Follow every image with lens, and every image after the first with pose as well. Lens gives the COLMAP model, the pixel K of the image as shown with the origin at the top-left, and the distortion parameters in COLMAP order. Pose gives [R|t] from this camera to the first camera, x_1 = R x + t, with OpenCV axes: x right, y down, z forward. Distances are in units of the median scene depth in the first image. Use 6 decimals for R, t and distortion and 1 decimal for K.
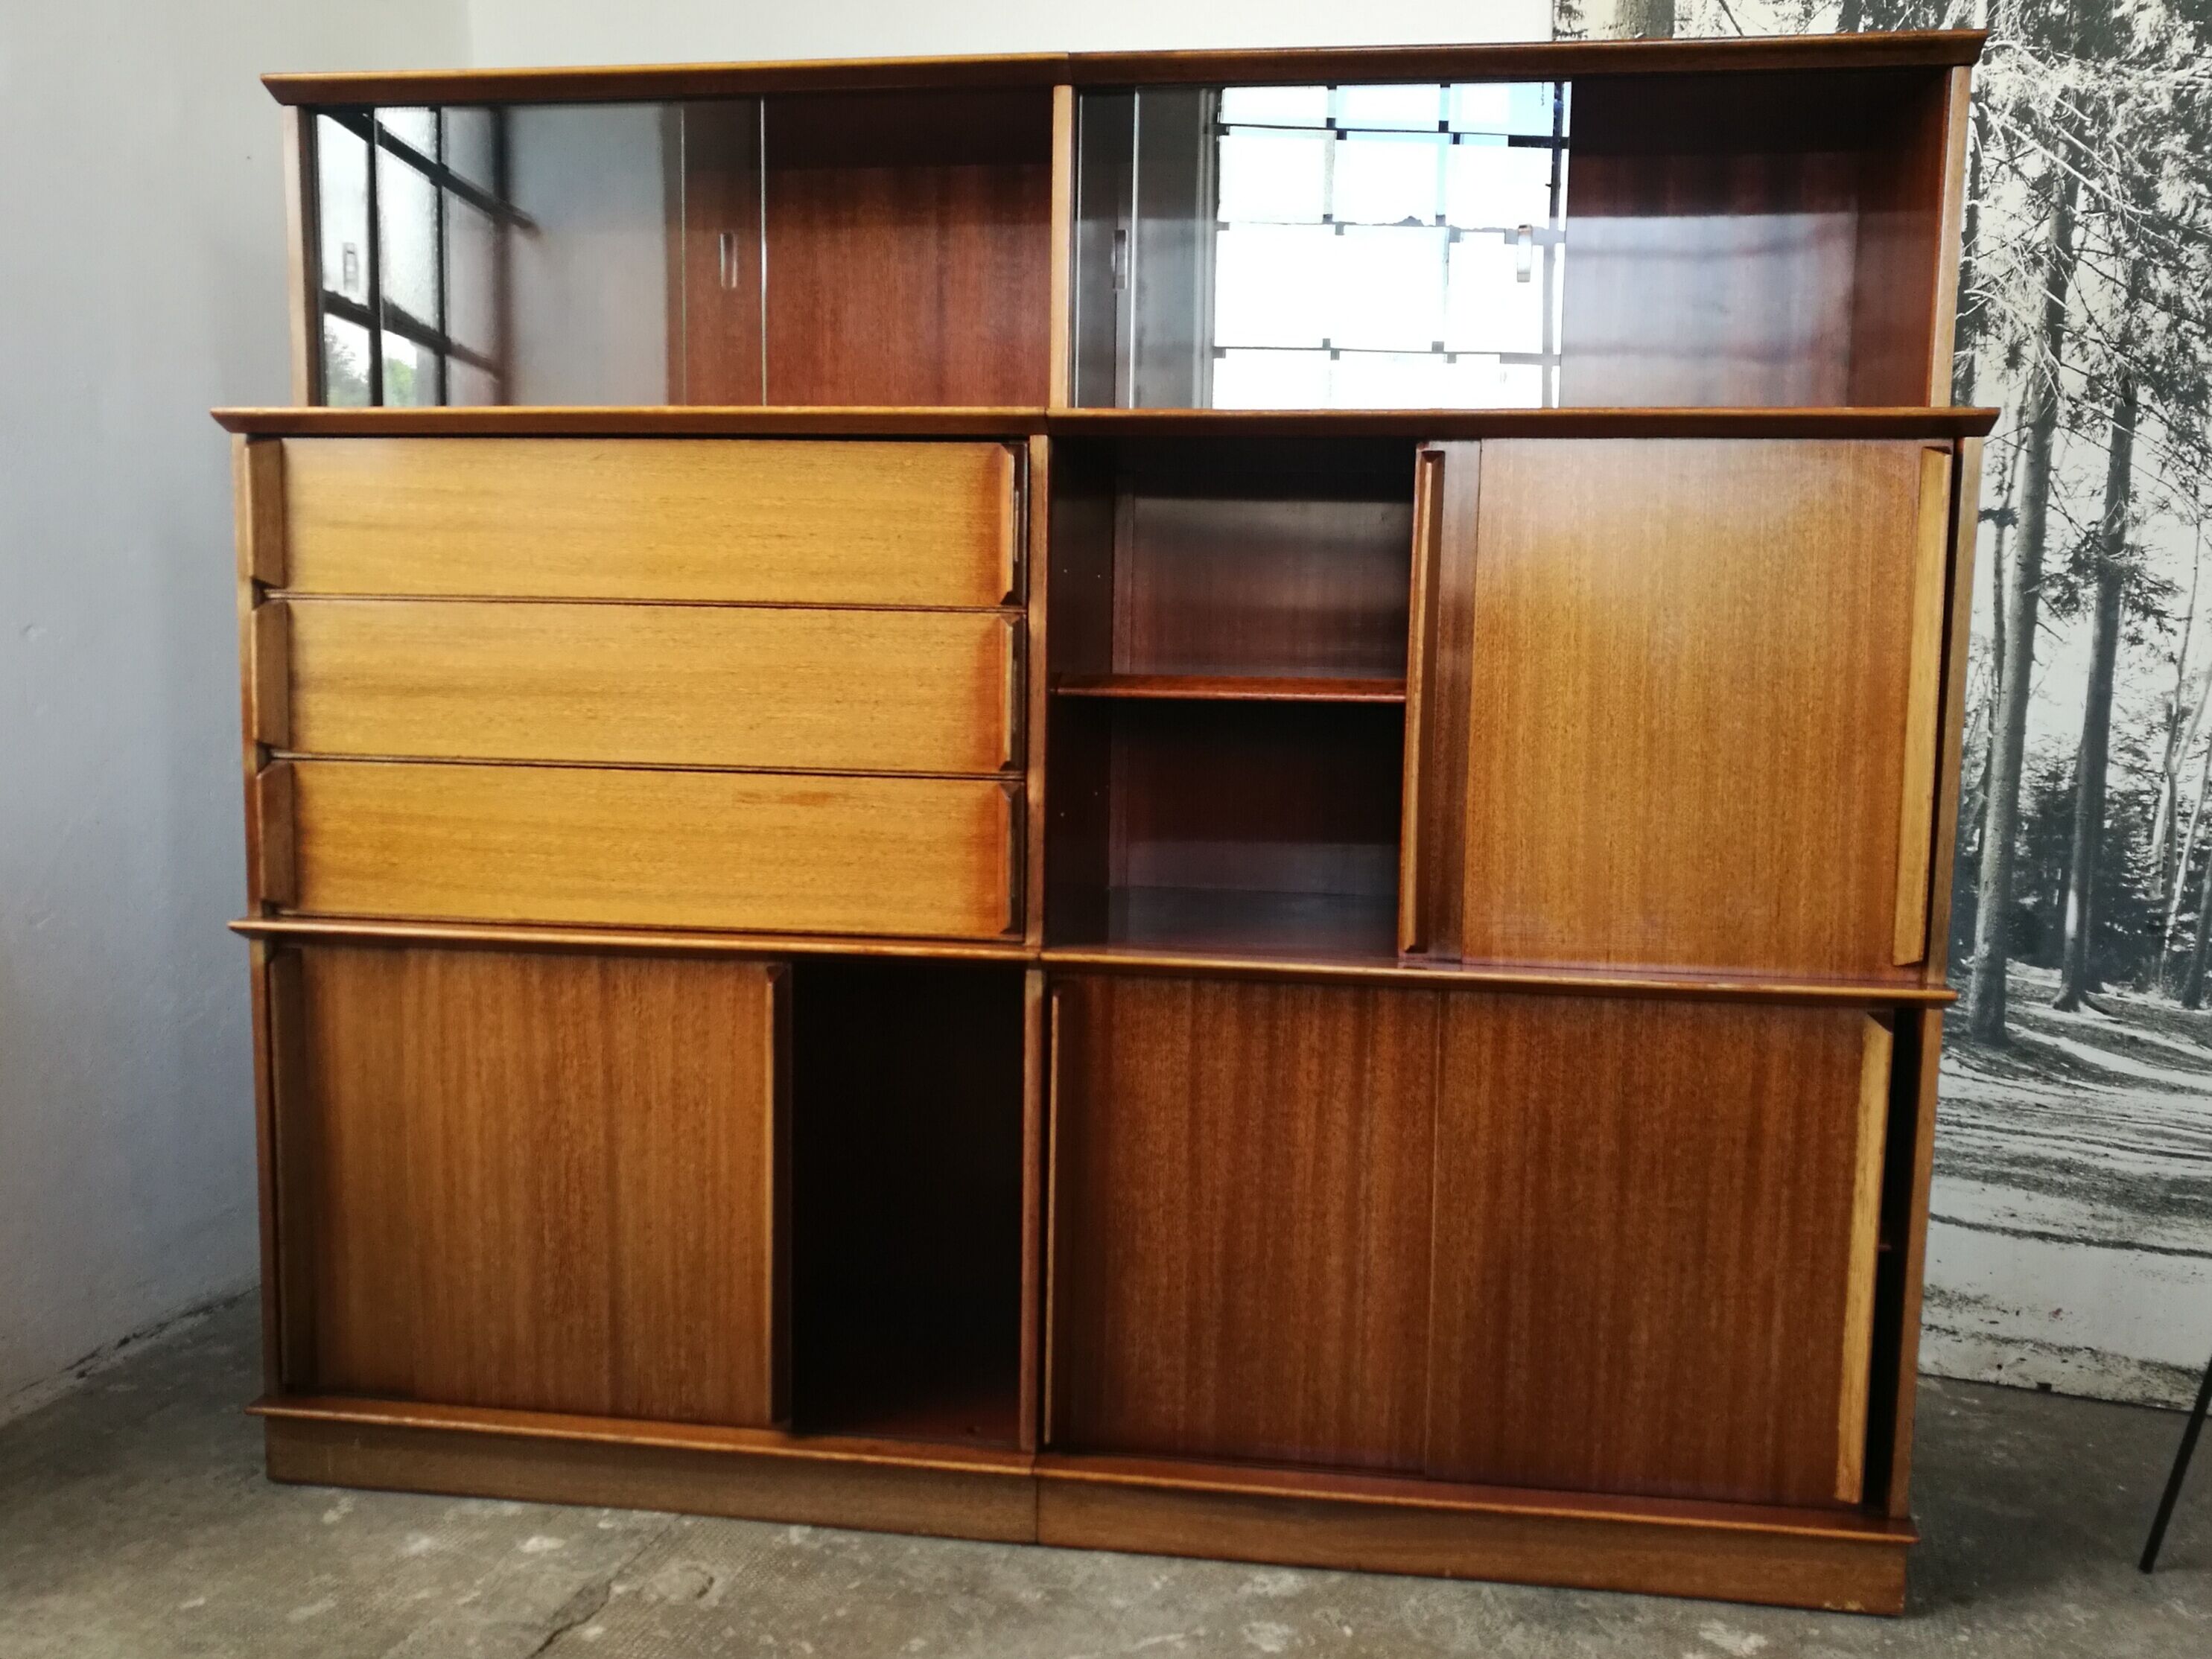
lens RADIAL K [[1879.6, 0, 1123.8], [0, 1879.6, 771.9], [0, 0, 1]] dist [-0.049896, 0.070304]
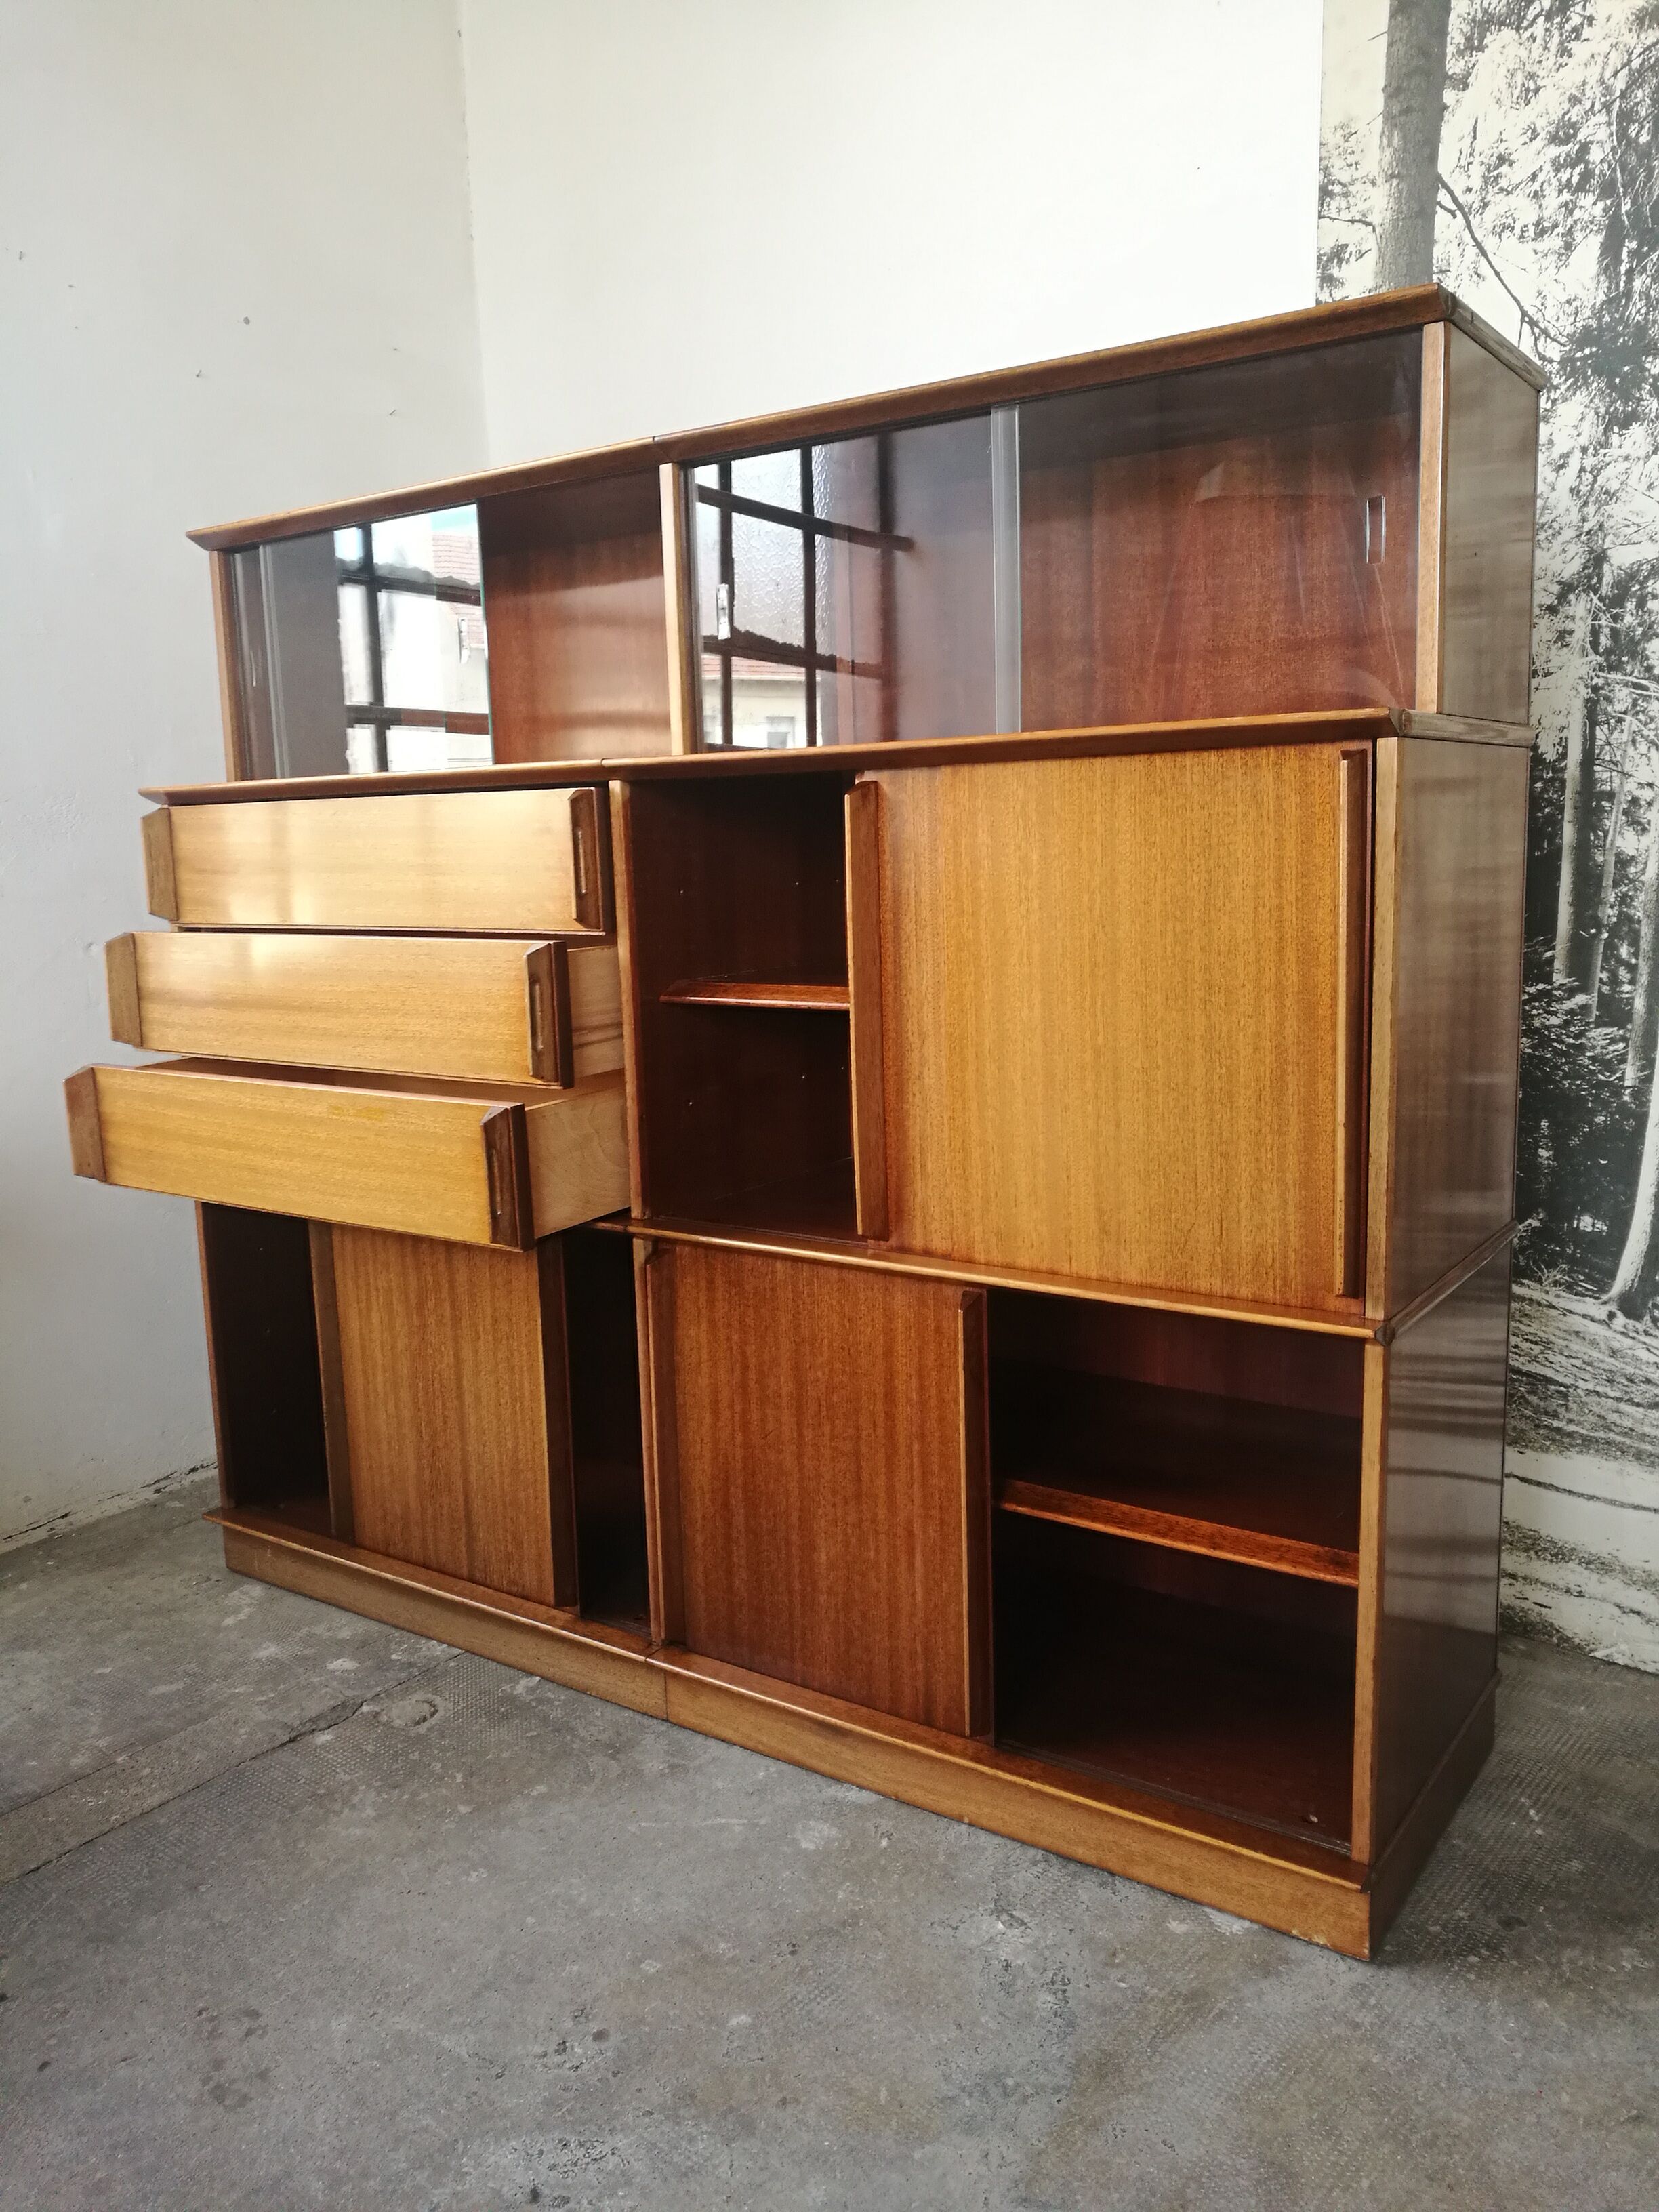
lens RADIAL K [[1700.5, 0, 830.7], [0, 1700.5, 1061.5], [0, 0, 1]] dist [-0.042501, 0.054021]
pose [[0.927364, 0.006503, -0.374104, 0.433069], [0.011396, 0.998894, 0.045613, -0.049470], [0.373987, -0.046563, 0.926264, 0.067475]]
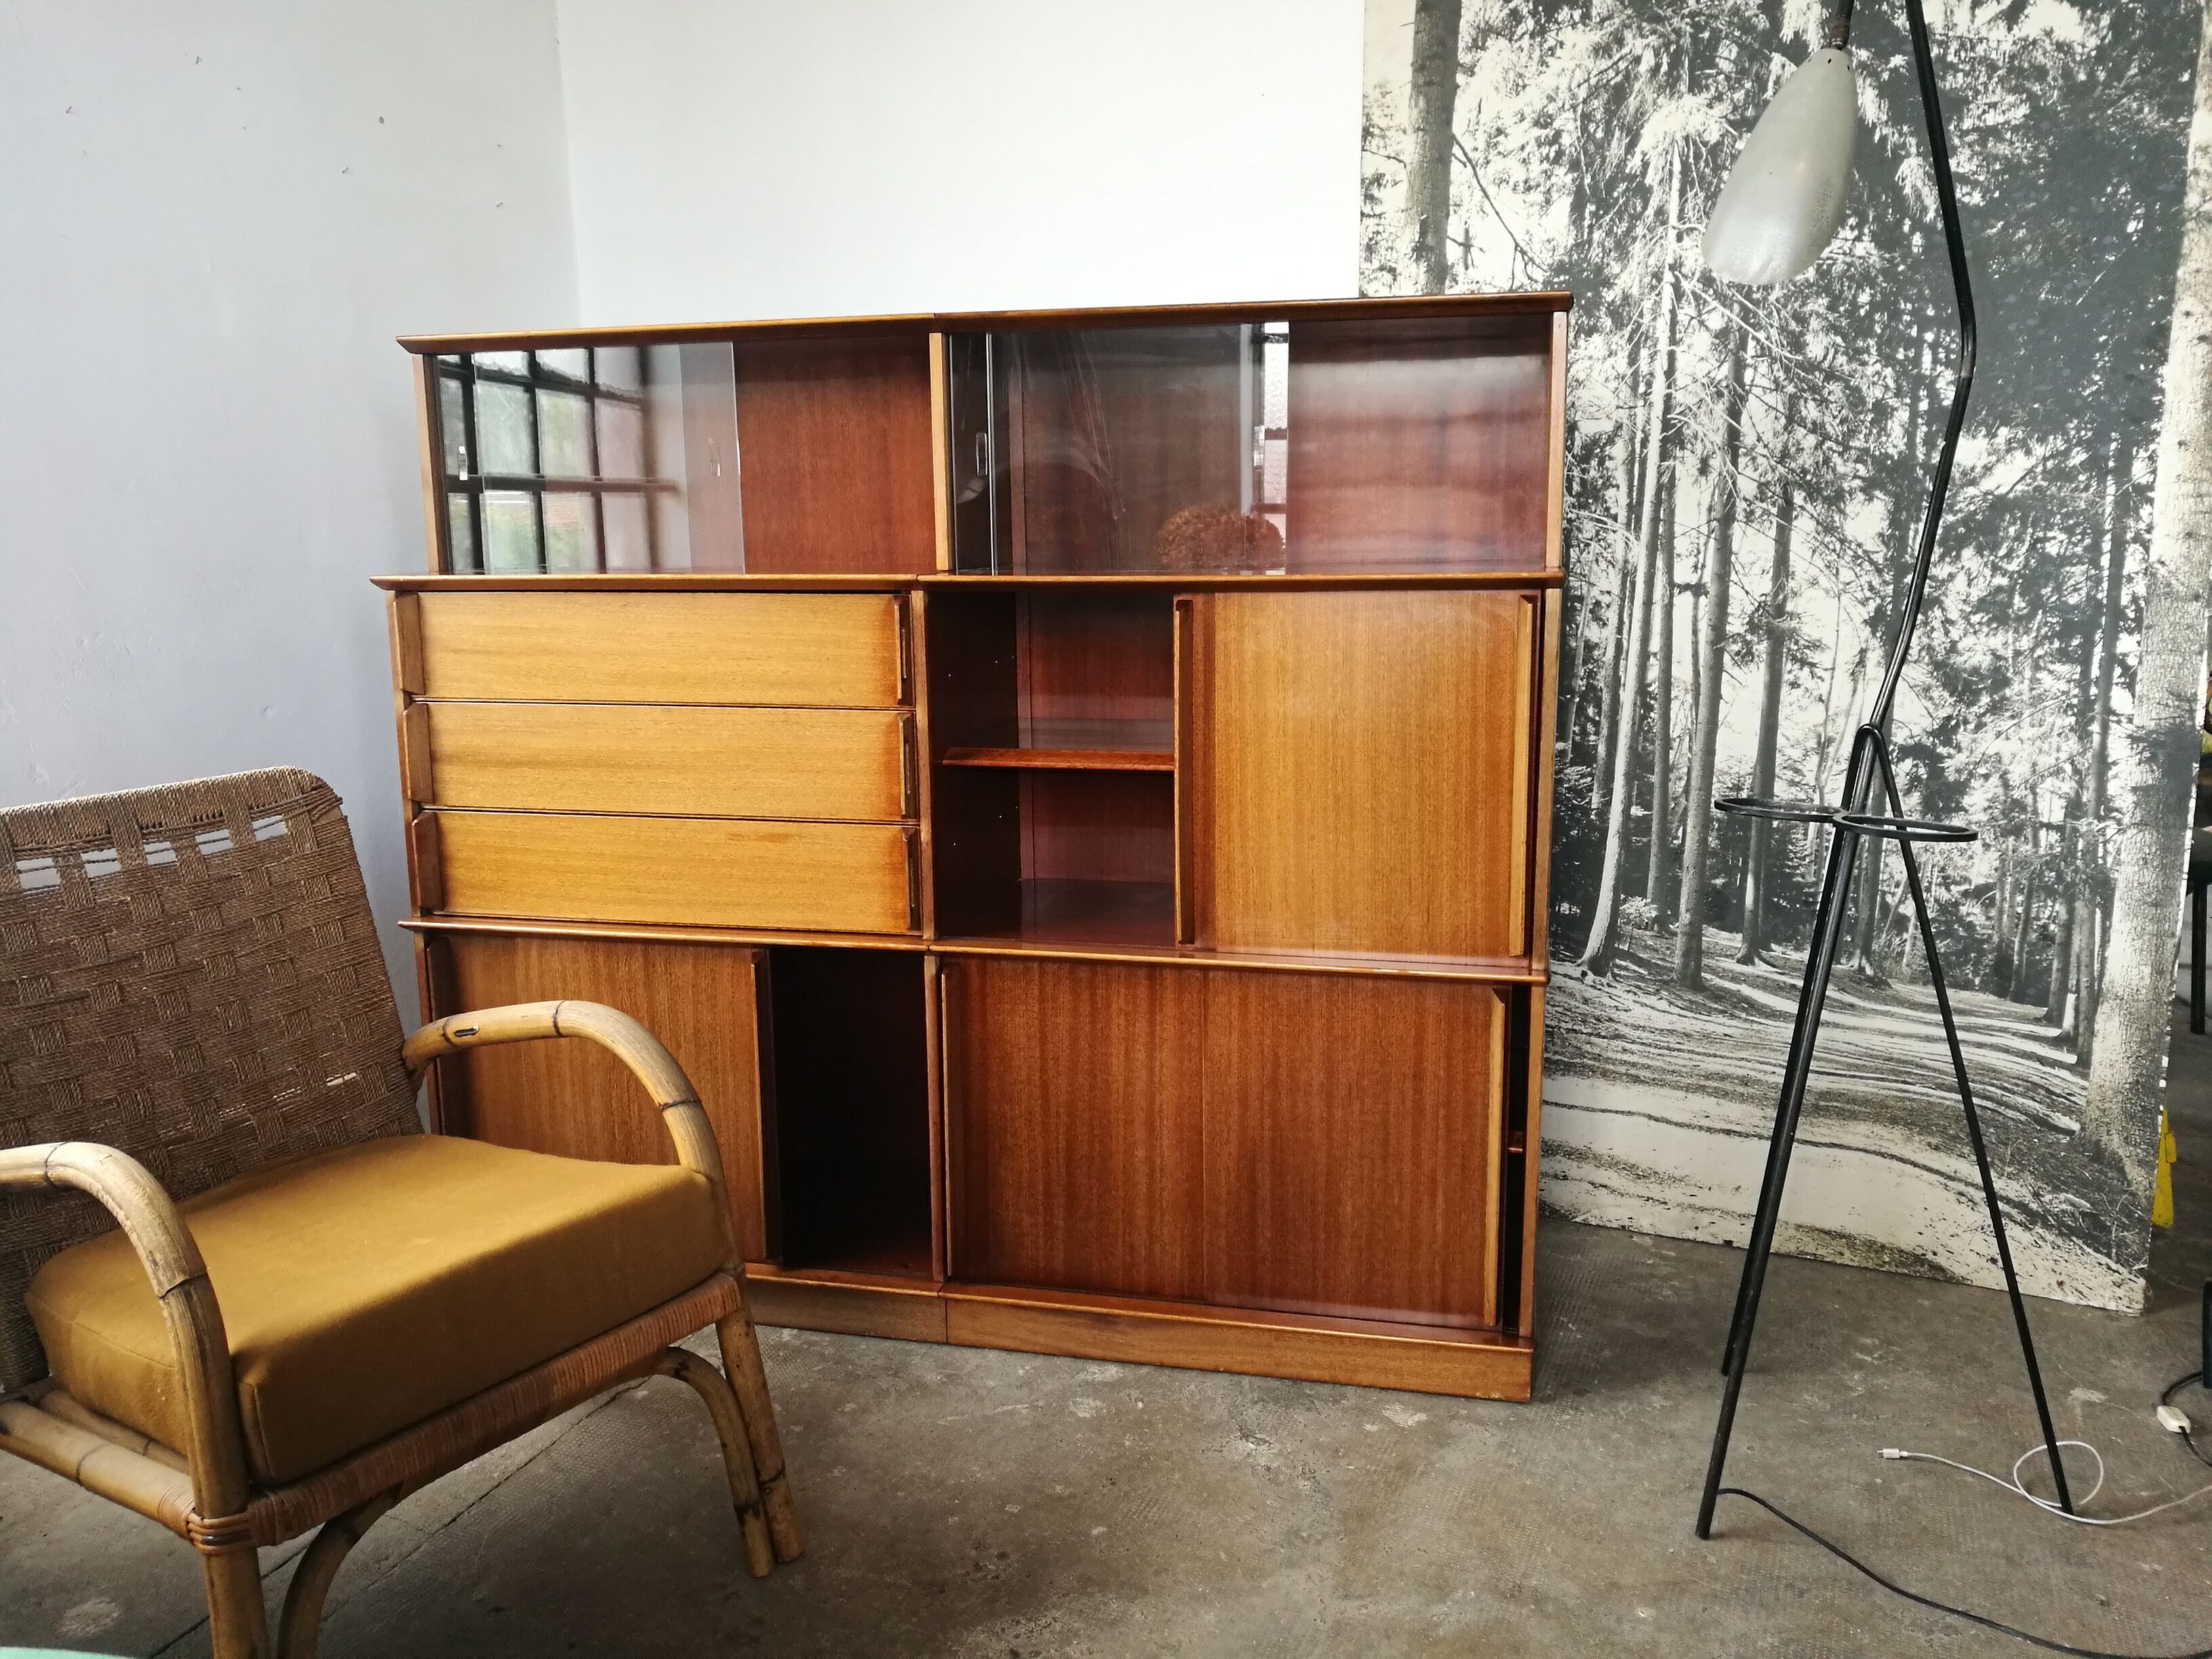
lens RADIAL K [[1700.5, 0, 1109.6], [0, 1700.5, 767.8], [0, 0, 1]] dist [-0.042501, 0.054021]
pose [[0.995898, -0.013707, -0.089437, 0.205731], [0.018731, 0.998279, 0.055579, -0.106706], [0.088521, -0.057026, 0.994441, -0.278173]]
